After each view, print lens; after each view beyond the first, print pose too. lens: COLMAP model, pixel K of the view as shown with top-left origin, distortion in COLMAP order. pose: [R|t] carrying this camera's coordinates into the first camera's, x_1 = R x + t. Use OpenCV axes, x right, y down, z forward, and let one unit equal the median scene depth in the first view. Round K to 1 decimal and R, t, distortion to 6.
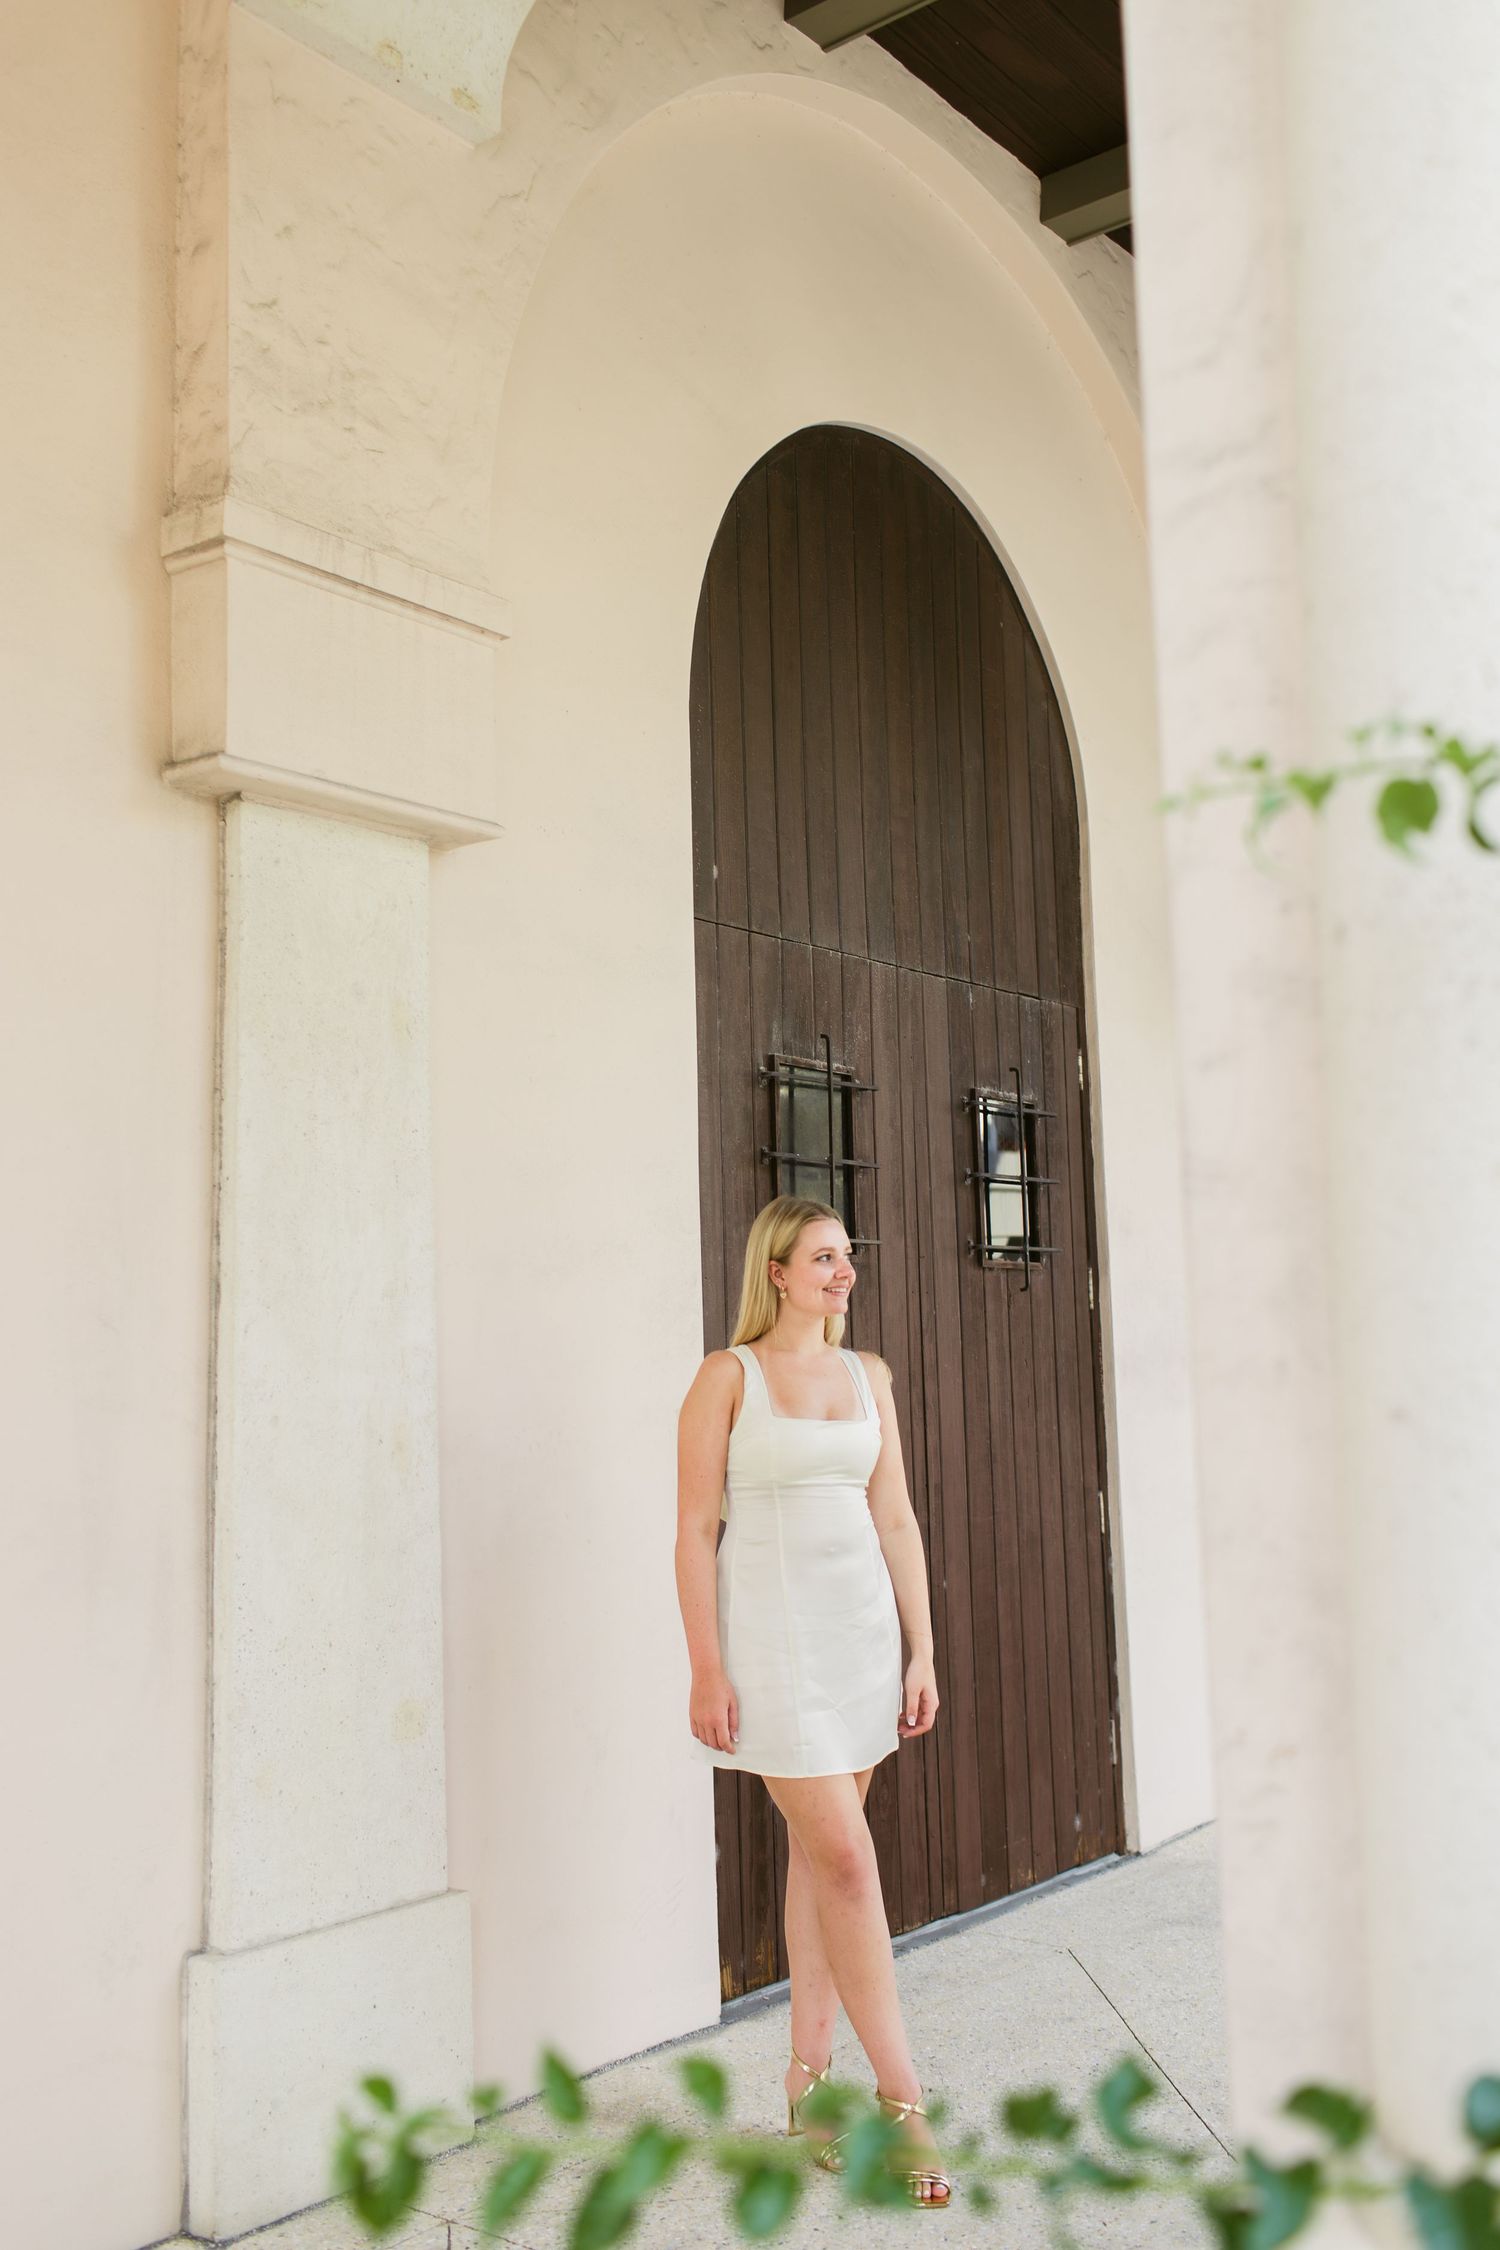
lens RADIAL K [[2196.6, 0, 748.4], [0, 2196.6, 1184.0], [0, 0, 1]] dist [0.001408, 0.023158]
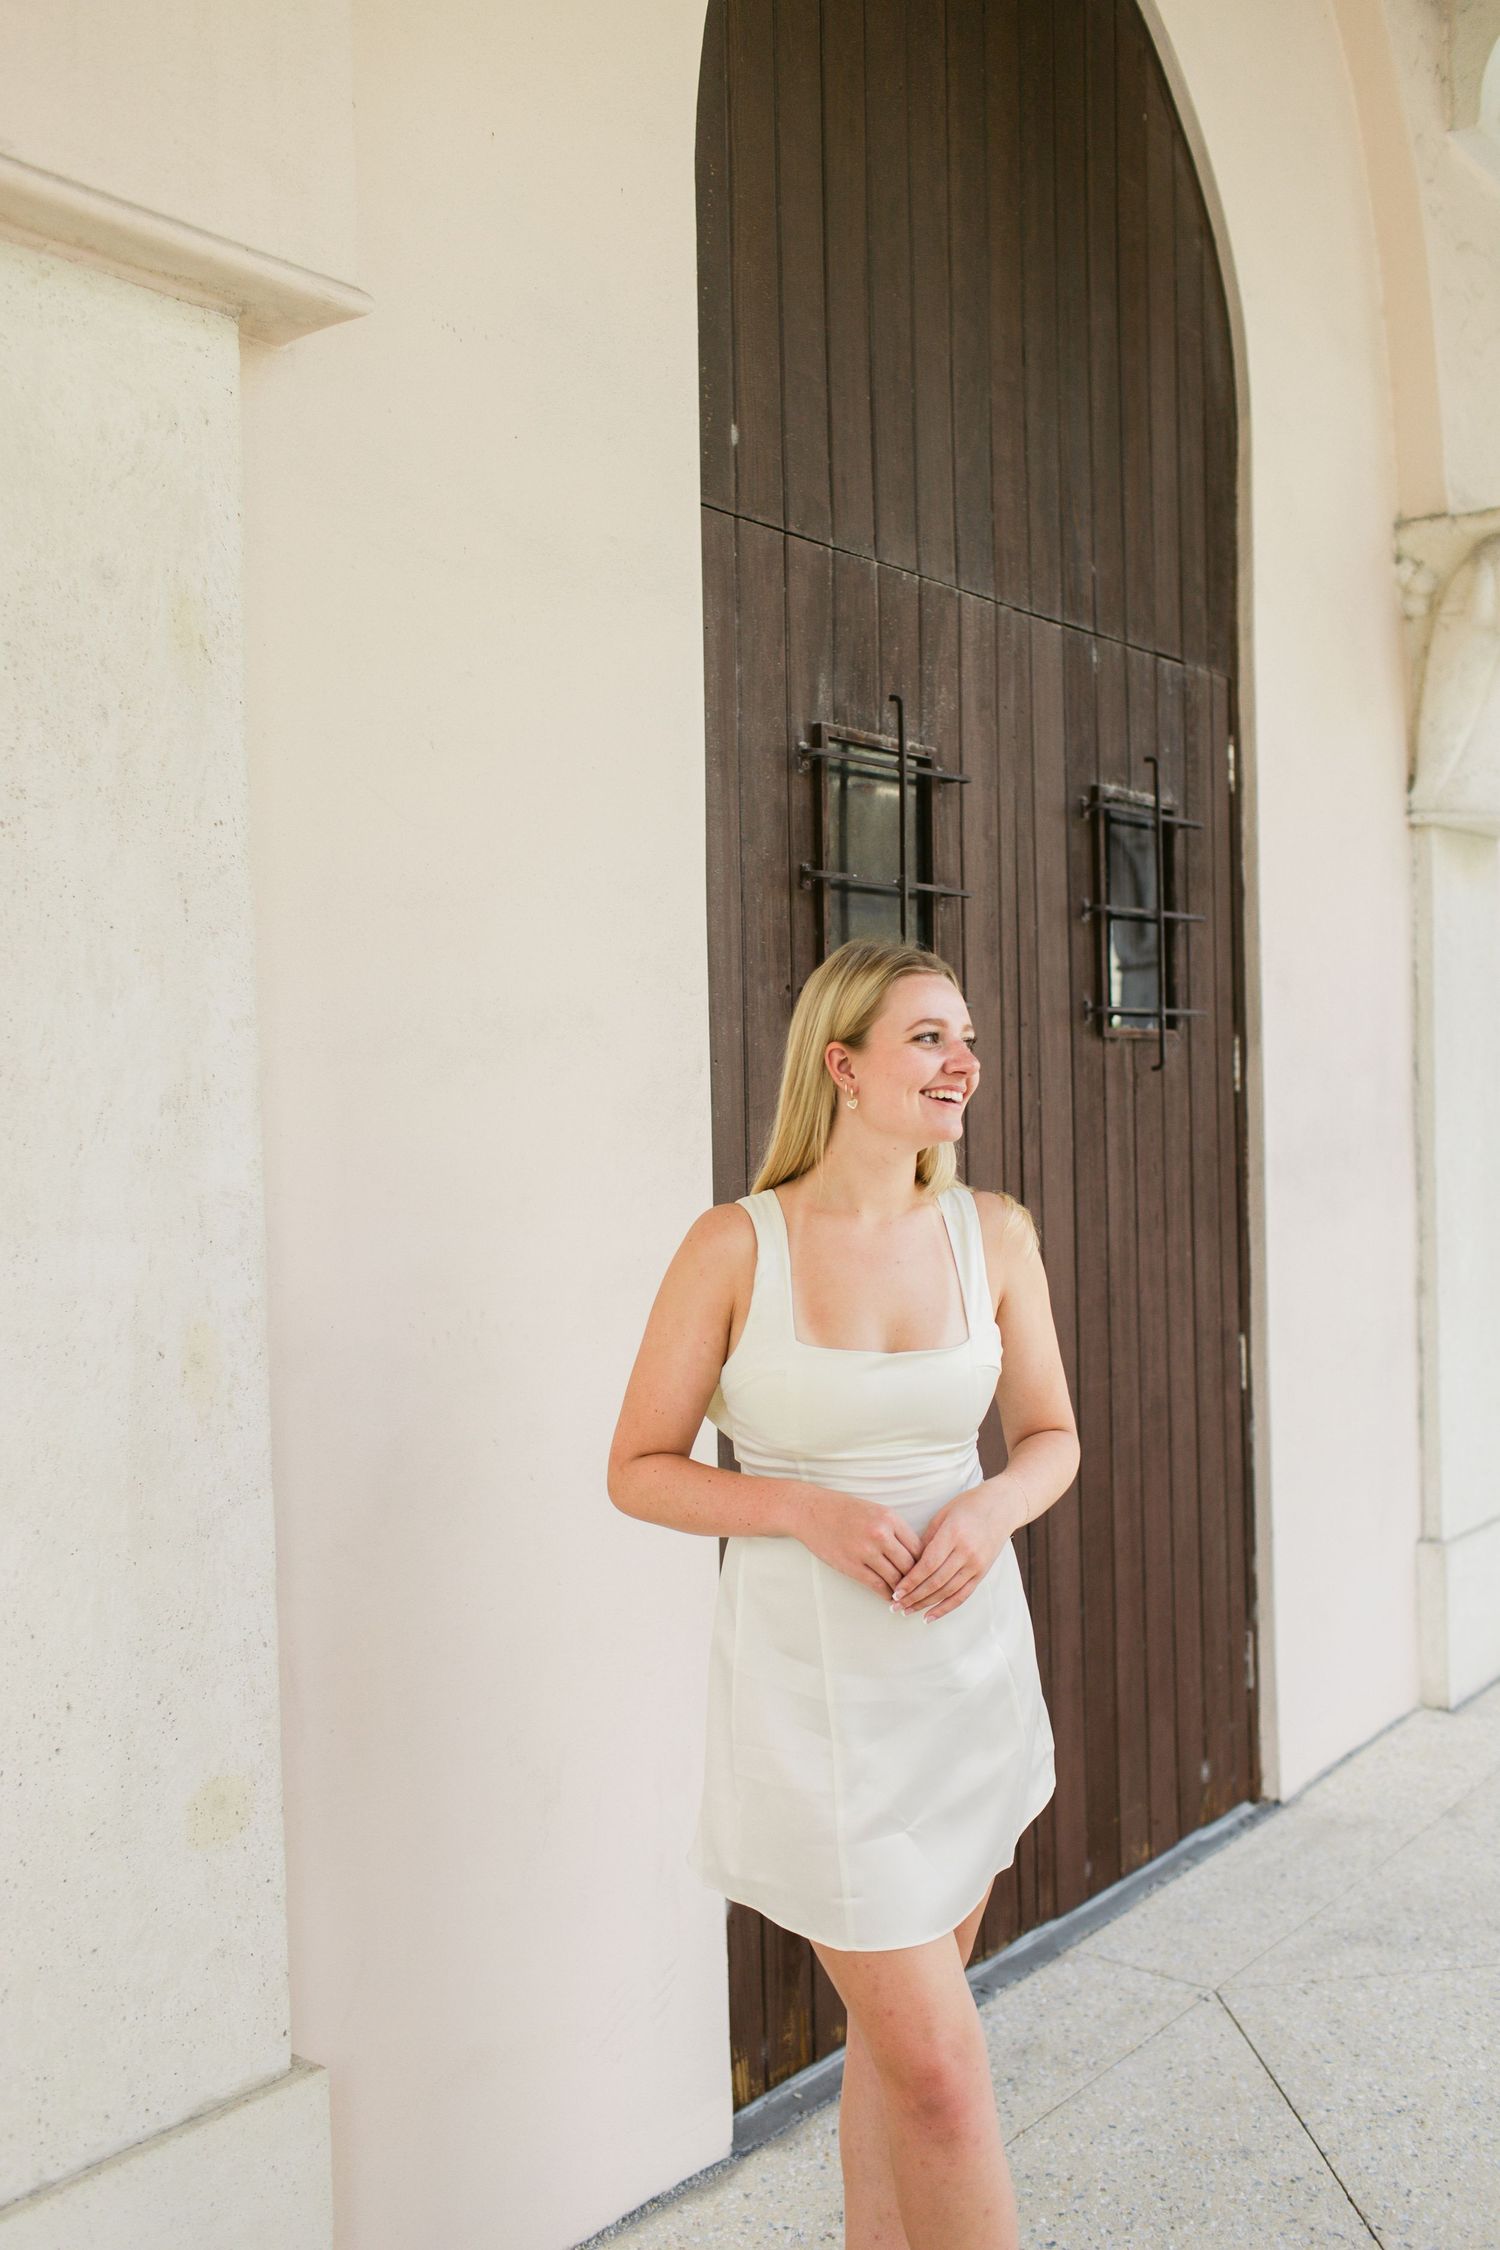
lens RADIAL K [[2196.6, 0, 748.4], [0, 2196.6, 1184.0], [0, 0, 1]] dist [0.001408, 0.023158]
pose [[0.999951, 0.007619, -0.006256, -0.004578], [-0.006814, 0.992763, 0.119900, 0.000059], [0.007124, -0.119851, 0.992766, 0.292886]]
